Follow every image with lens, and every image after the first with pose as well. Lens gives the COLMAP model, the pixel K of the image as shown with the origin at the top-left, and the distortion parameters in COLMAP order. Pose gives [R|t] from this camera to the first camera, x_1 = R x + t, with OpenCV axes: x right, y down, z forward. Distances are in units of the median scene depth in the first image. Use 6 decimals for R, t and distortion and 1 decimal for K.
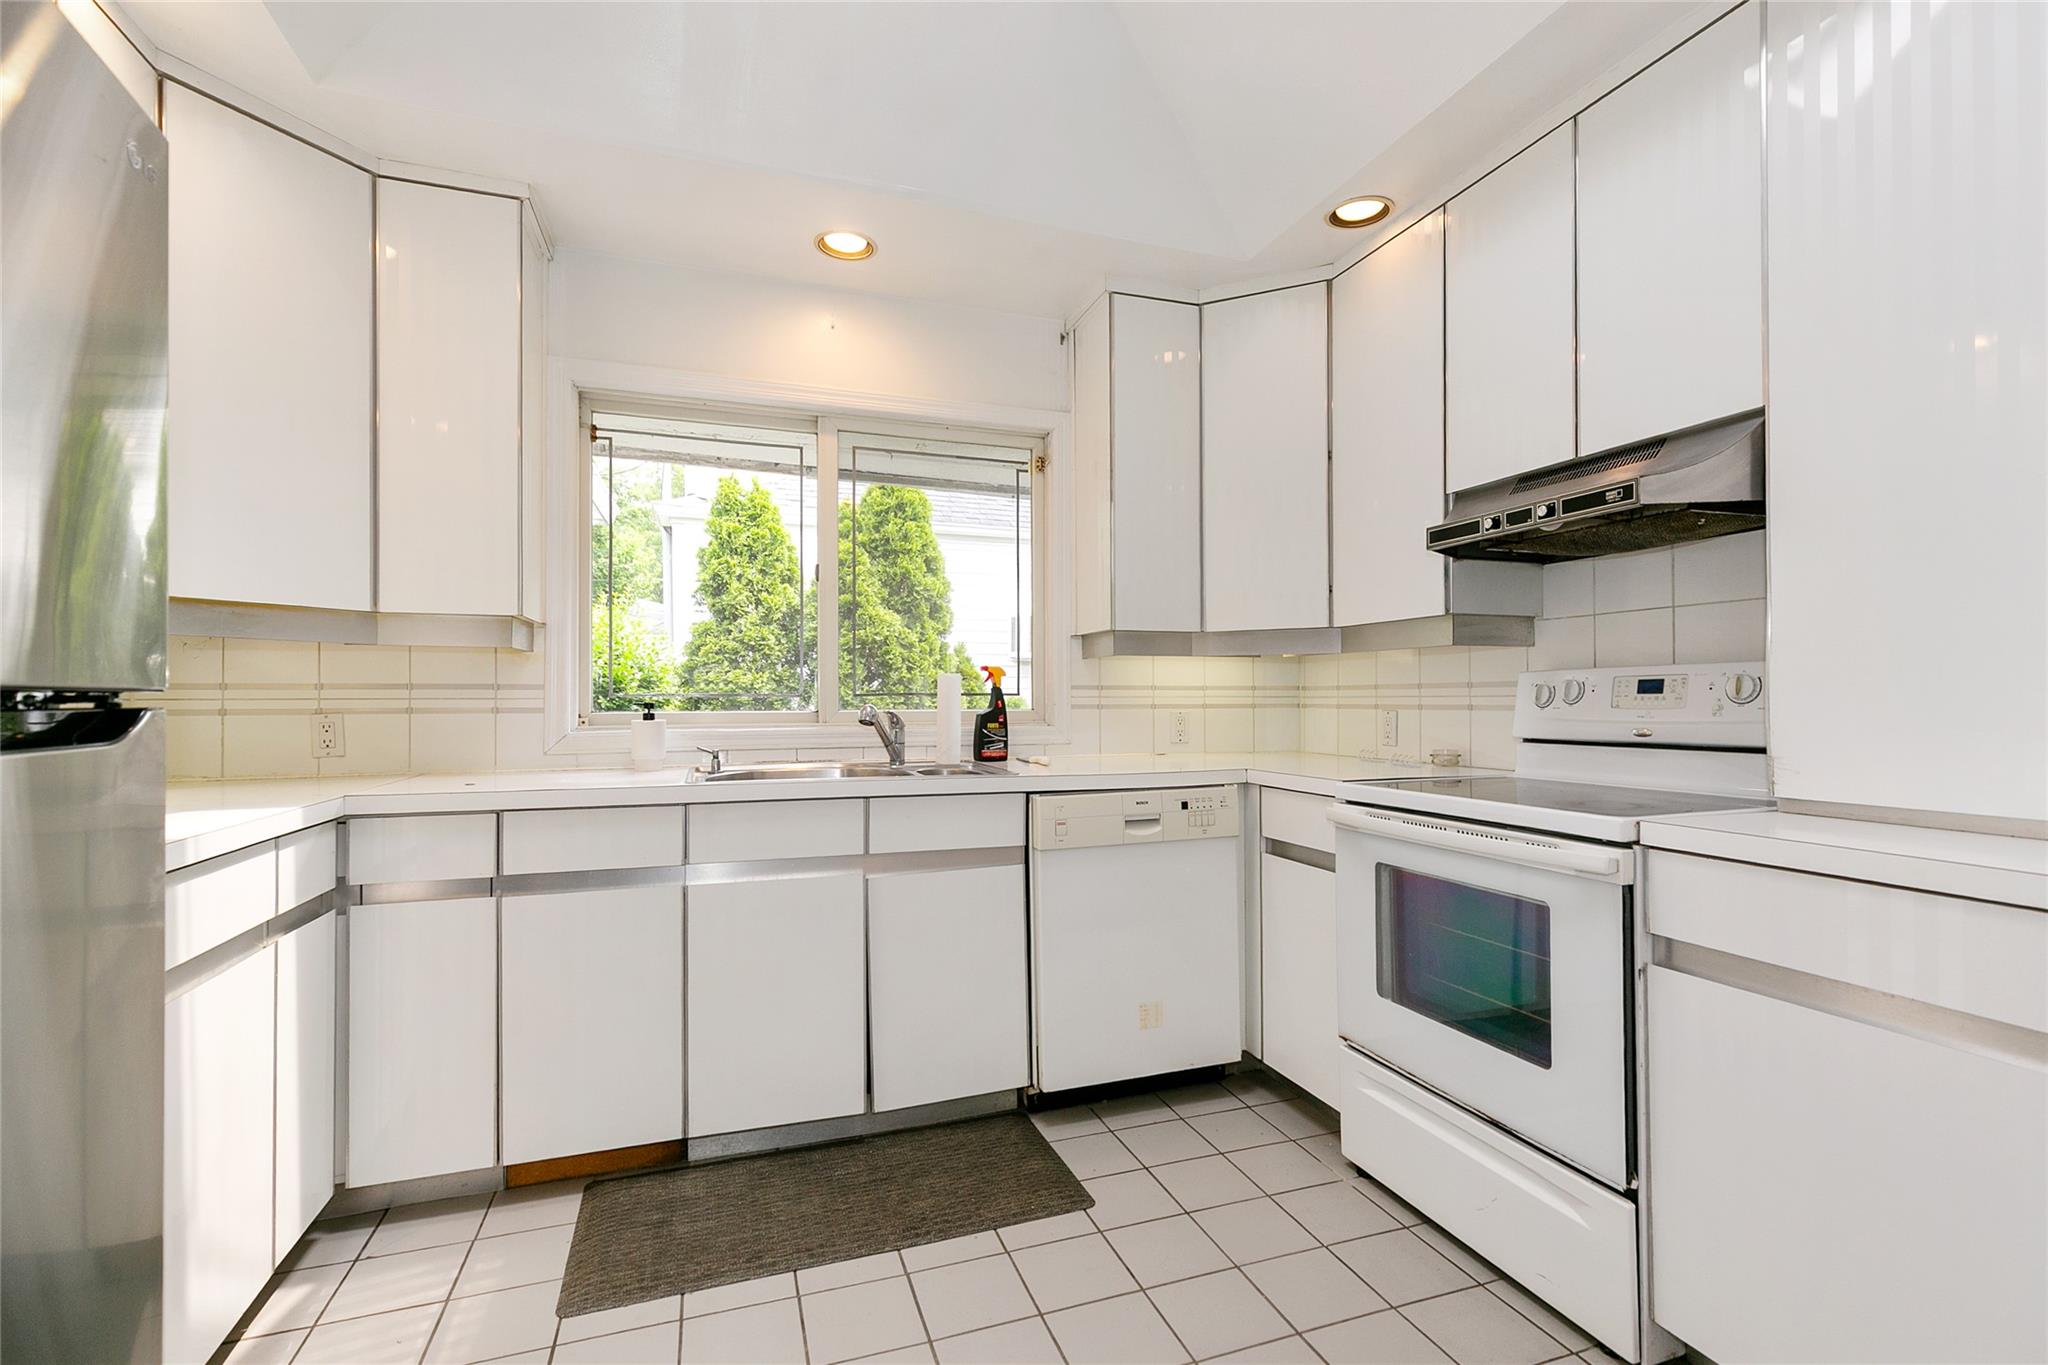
lens RADIAL K [[935.4, 0, 1024.0], [0, 935.4, 682.5], [0, 0, 1]] dist [0.000871, -0.000244]
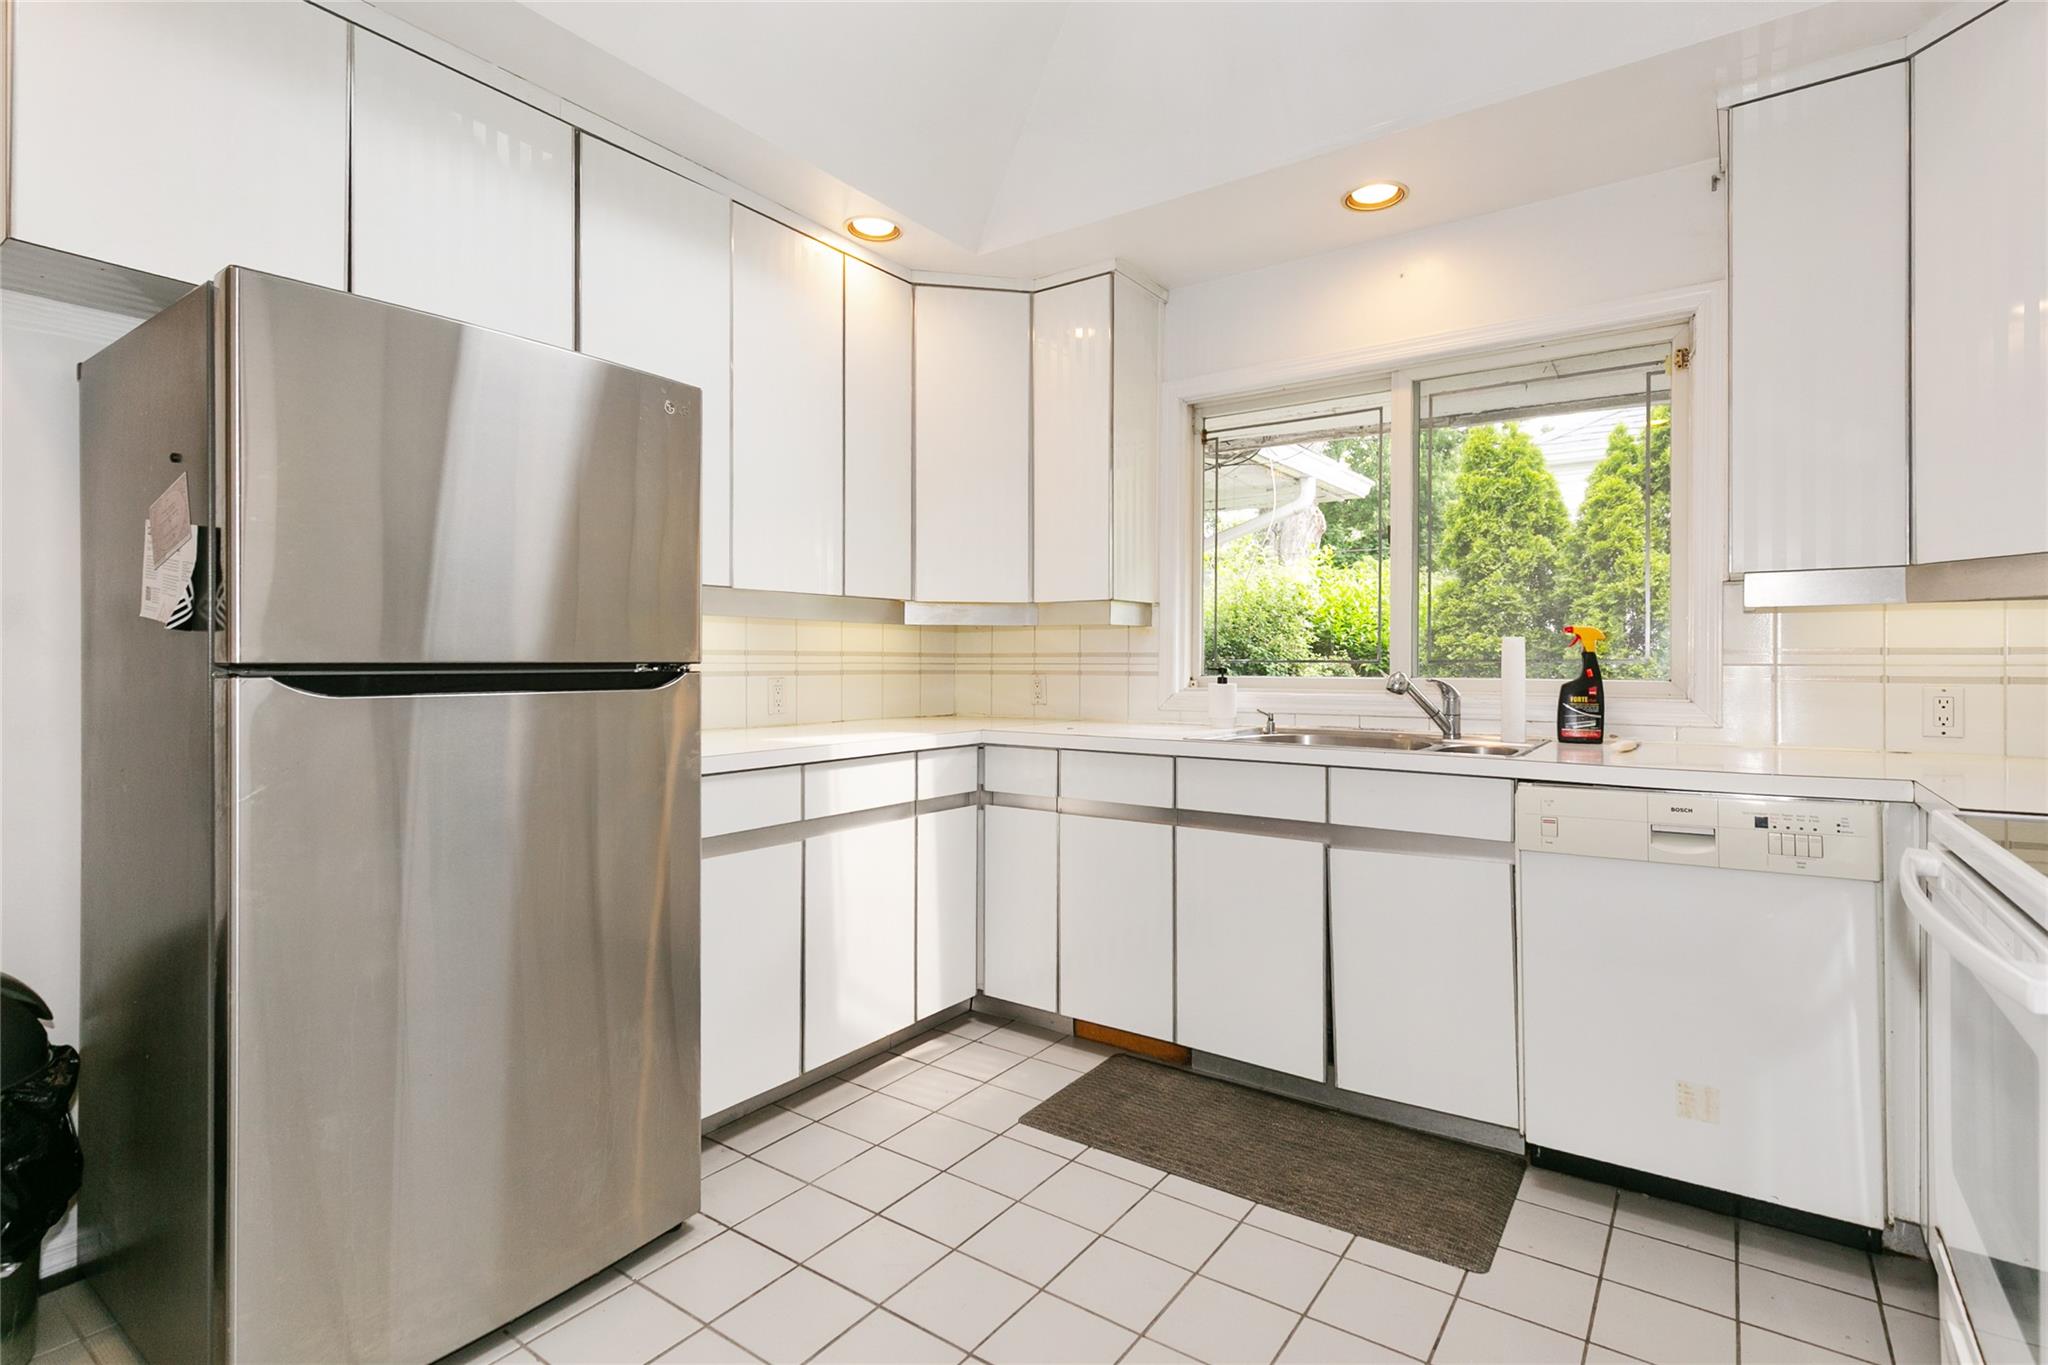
lens RADIAL K [[964.5, 0, 1025.1], [0, 964.5, 644.6], [0, 0, 1]] dist [-0.000747, -0.000390]
pose [[0.575233, -0.011893, -0.817903, 0.402865], [0.012710, 0.999904, -0.005600, -0.003336], [0.817891, -0.007174, 0.575328, 0.125810]]
